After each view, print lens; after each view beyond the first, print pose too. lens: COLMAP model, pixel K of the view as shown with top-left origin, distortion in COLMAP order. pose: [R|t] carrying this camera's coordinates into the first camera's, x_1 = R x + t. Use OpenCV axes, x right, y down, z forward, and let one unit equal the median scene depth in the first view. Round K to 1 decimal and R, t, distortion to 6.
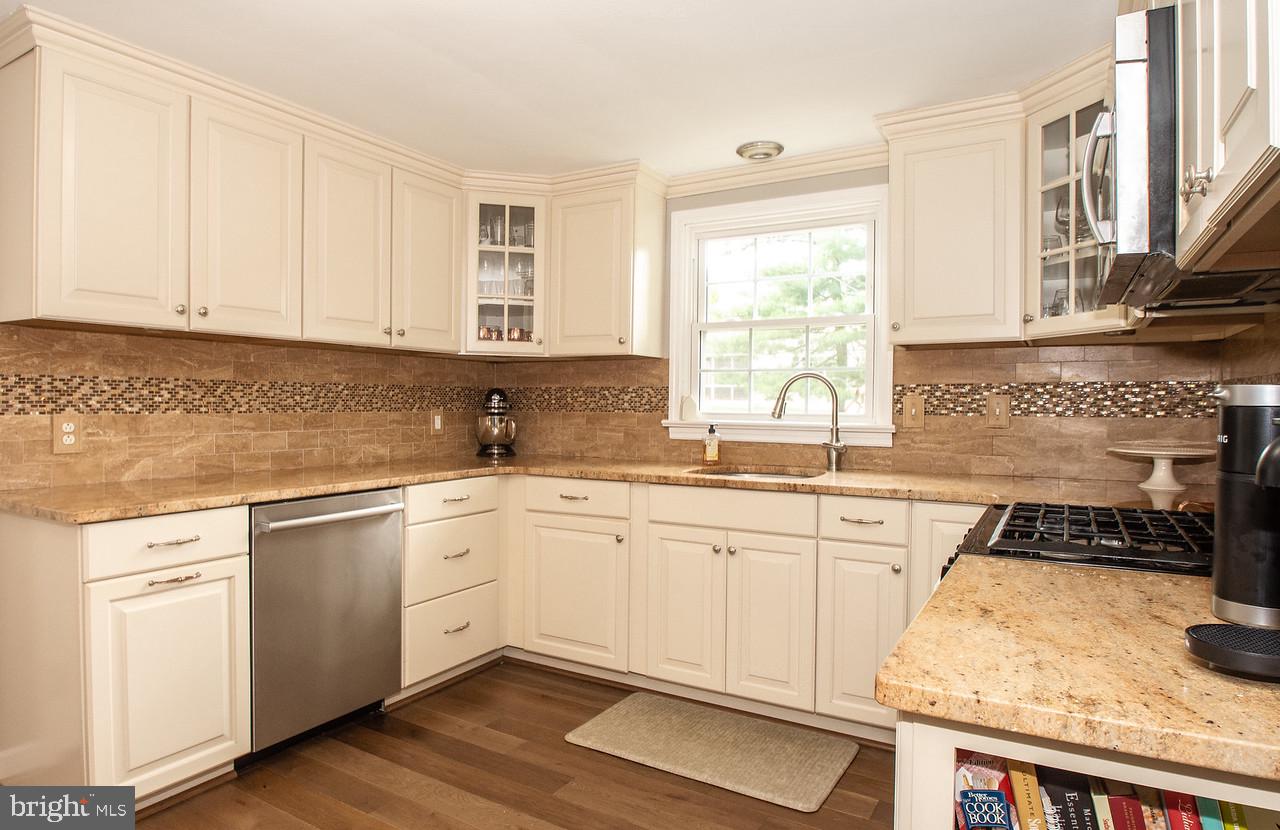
lens RADIAL K [[813.1, 0, 639.6], [0, 813.1, 427.2], [0, 0, 1]] dist [-0.029405, -0.001655]
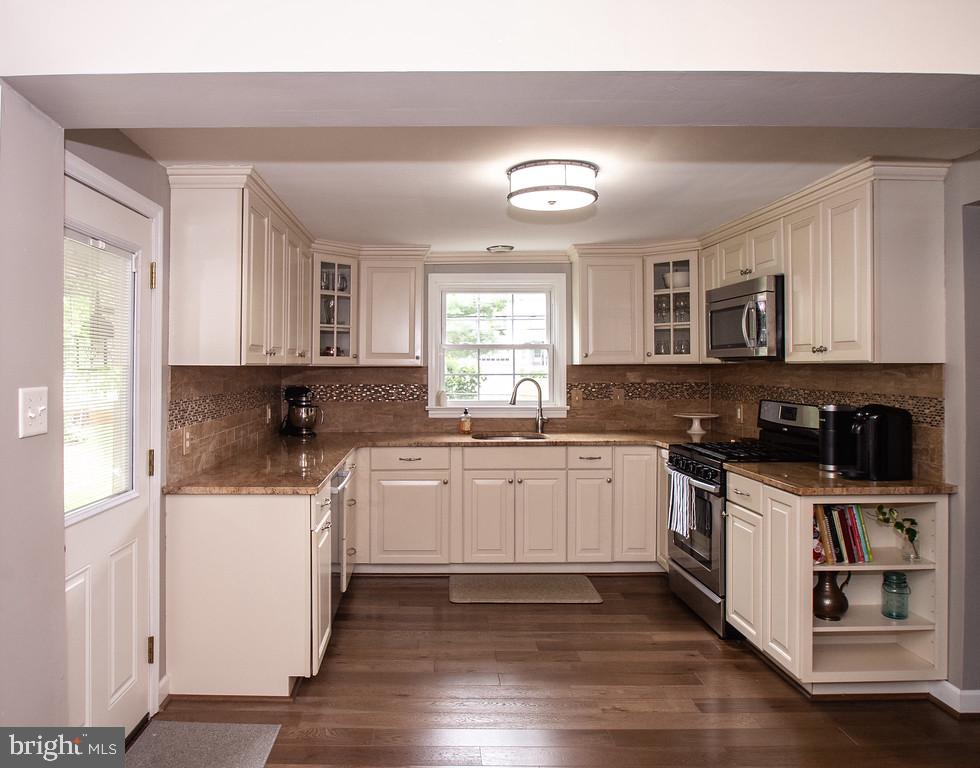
lens RADIAL K [[804.1, 0, 448.7], [0, 804.1, 368.2], [0, 0, 1]] dist [-0.012660, 0.011834]
pose [[0.825205, -0.013228, 0.564678, -0.927431], [0.022839, 0.999690, -0.009958, -0.075257], [-0.564371, 0.021114, 0.825251, -0.344177]]
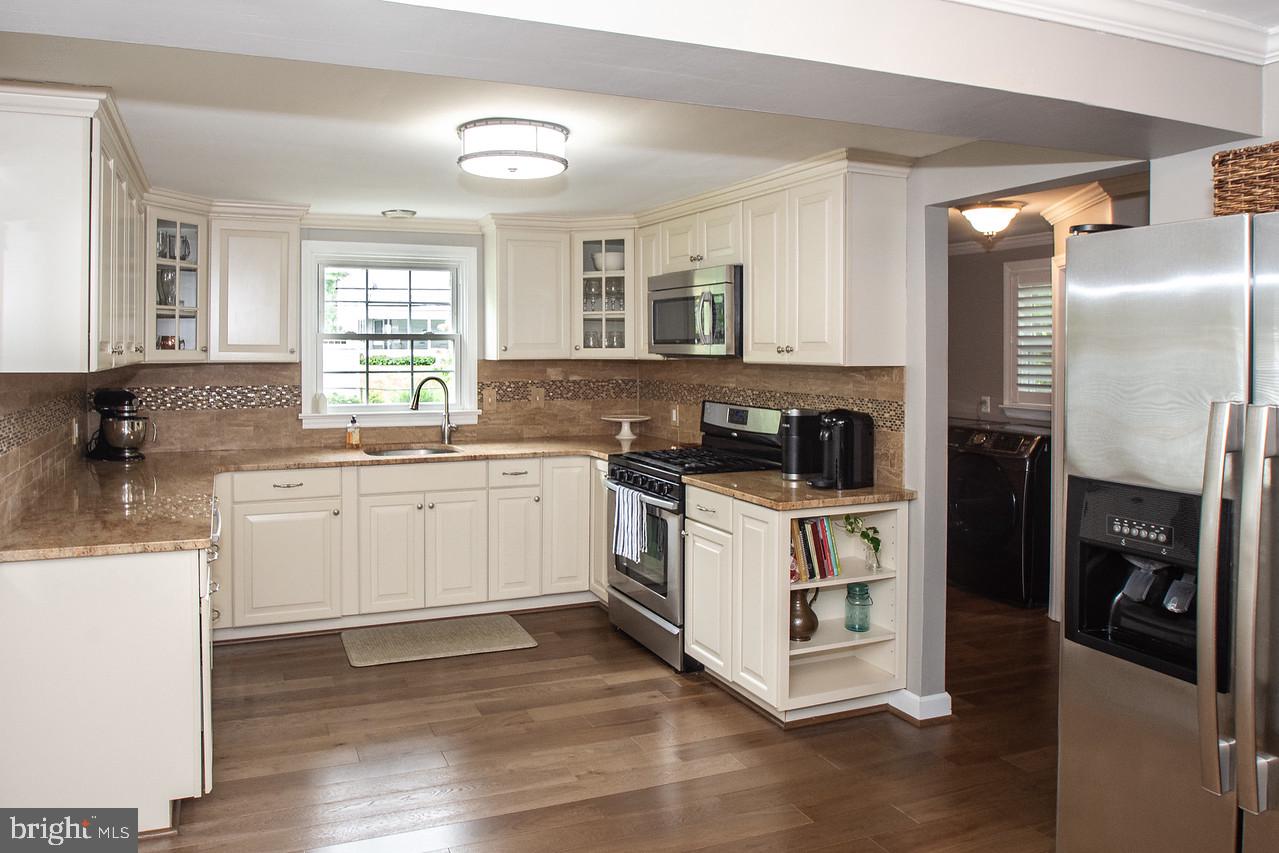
lens RADIAL K [[978.3, 0, 636.4], [0, 978.3, 366.1], [0, 0, 1]] dist [-0.025372, 0.011957]
pose [[0.541475, -0.025505, 0.840330, -1.040448], [0.019439, 0.999652, 0.017814, -0.108939], [-0.840492, 0.006689, 0.541782, -0.220670]]
